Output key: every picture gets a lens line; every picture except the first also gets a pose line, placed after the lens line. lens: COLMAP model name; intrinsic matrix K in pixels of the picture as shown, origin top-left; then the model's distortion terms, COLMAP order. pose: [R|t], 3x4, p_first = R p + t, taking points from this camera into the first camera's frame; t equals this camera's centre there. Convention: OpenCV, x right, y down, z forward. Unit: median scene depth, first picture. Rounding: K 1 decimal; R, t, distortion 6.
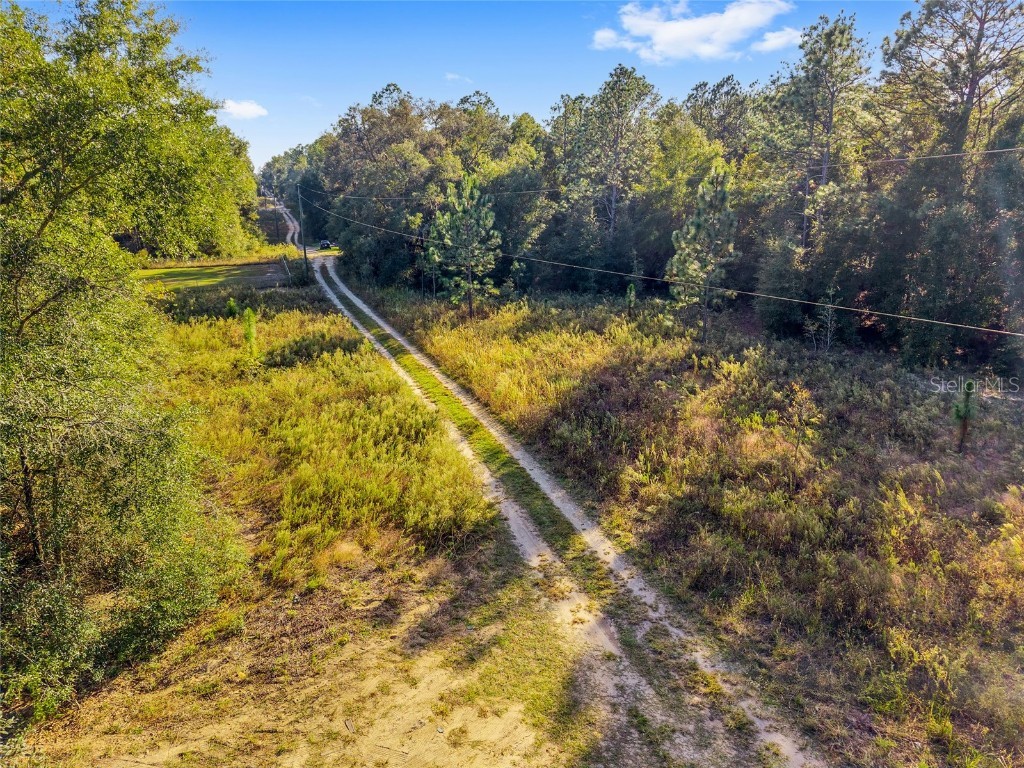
lens RADIAL K [[688.3, 0, 503.5], [0, 688.3, 390.6], [0, 0, 1]] dist [0.034354, -0.031685]
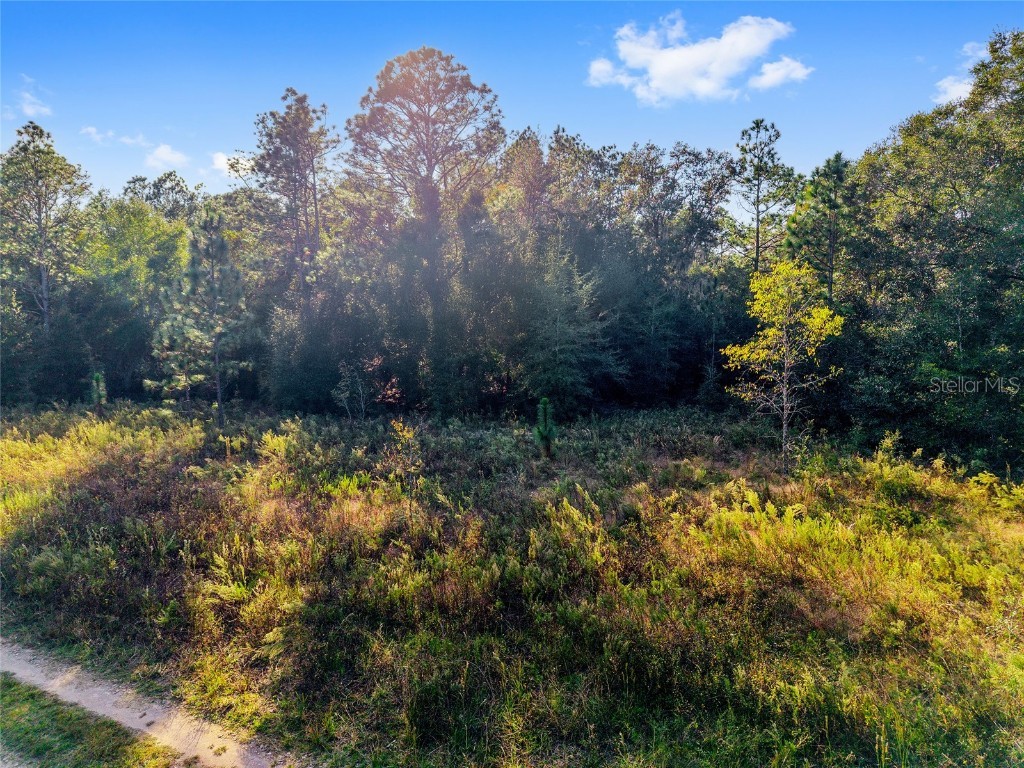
lens RADIAL K [[688.3, 0, 511.6], [0, 688.3, 374.8], [0, 0, 1]] dist [0.034354, -0.031685]
pose [[0.720635, -0.070767, 0.689693, -0.014471], [0.211566, 0.969776, -0.121553, 0.053459], [-0.660246, 0.233511, 0.713827, 0.298640]]
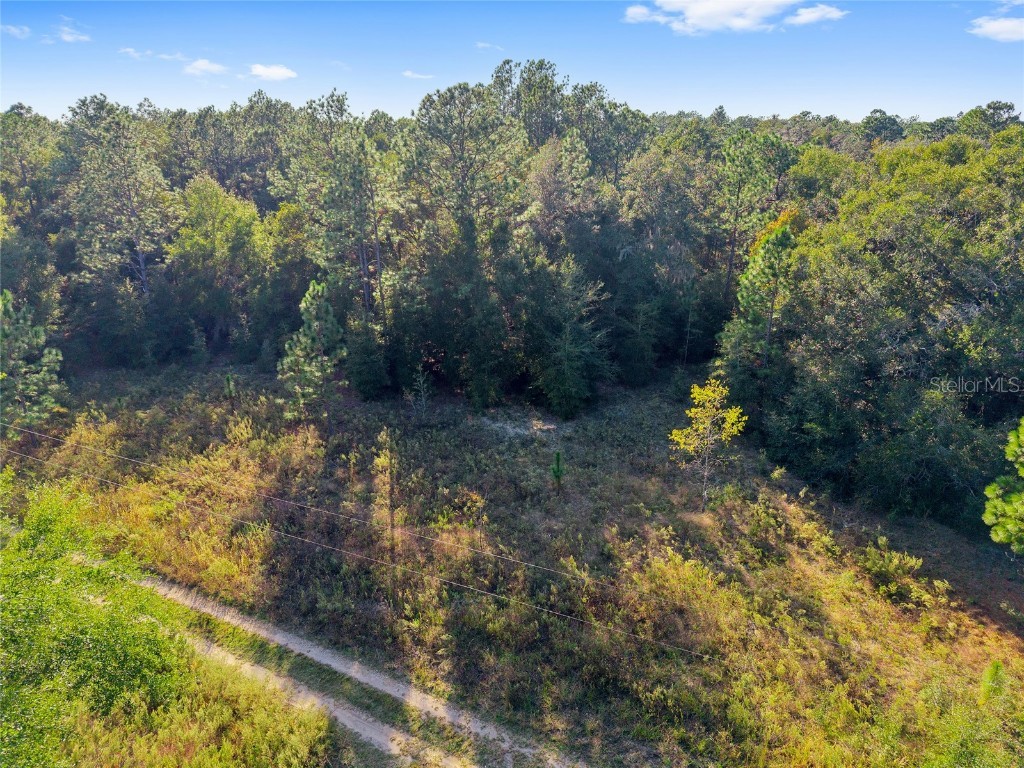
lens RADIAL K [[688.3, 0, 510.3], [0, 688.3, 387.4], [0, 0, 1]] dist [0.034354, -0.031685]
pose [[0.726189, -0.240727, 0.643972, -0.290021], [0.201477, 0.970085, 0.135434, -0.326359], [-0.657310, 0.031394, 0.752966, -0.054803]]
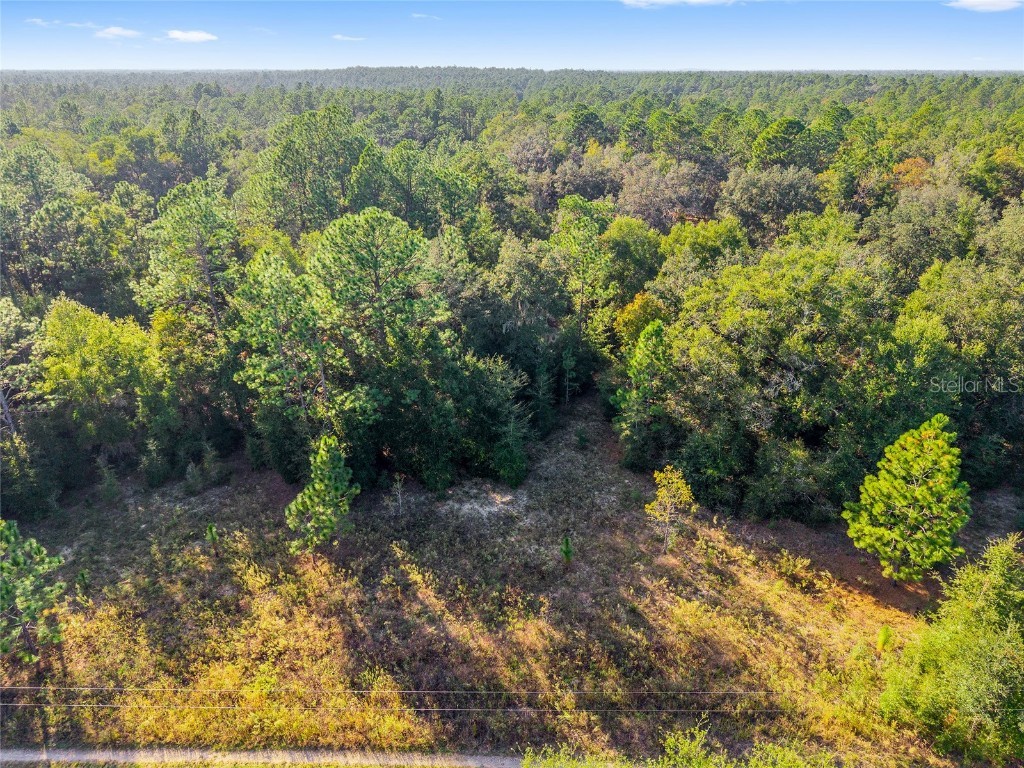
lens RADIAL K [[688.3, 0, 510.8], [0, 688.3, 385.9], [0, 0, 1]] dist [0.034354, -0.031685]
pose [[0.360310, -0.394726, 0.845203, -0.765935], [0.269400, 0.911485, 0.310835, -0.930584], [-0.893085, 0.115701, 0.434757, 0.207129]]
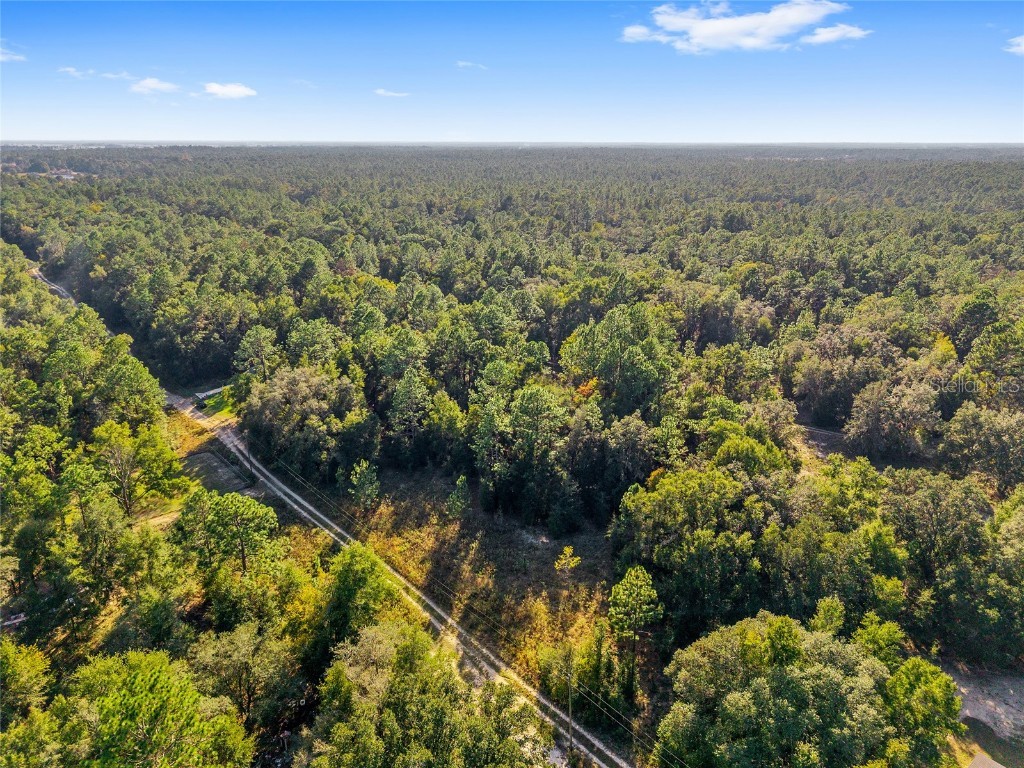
lens RADIAL K [[688.3, 0, 512.7], [0, 688.3, 374.9], [0, 0, 1]] dist [0.034354, -0.031685]
pose [[0.927468, -0.121478, 0.353619, -0.687314], [0.109284, 0.992525, 0.054331, -1.214828], [-0.357576, -0.011745, 0.933810, -2.613839]]
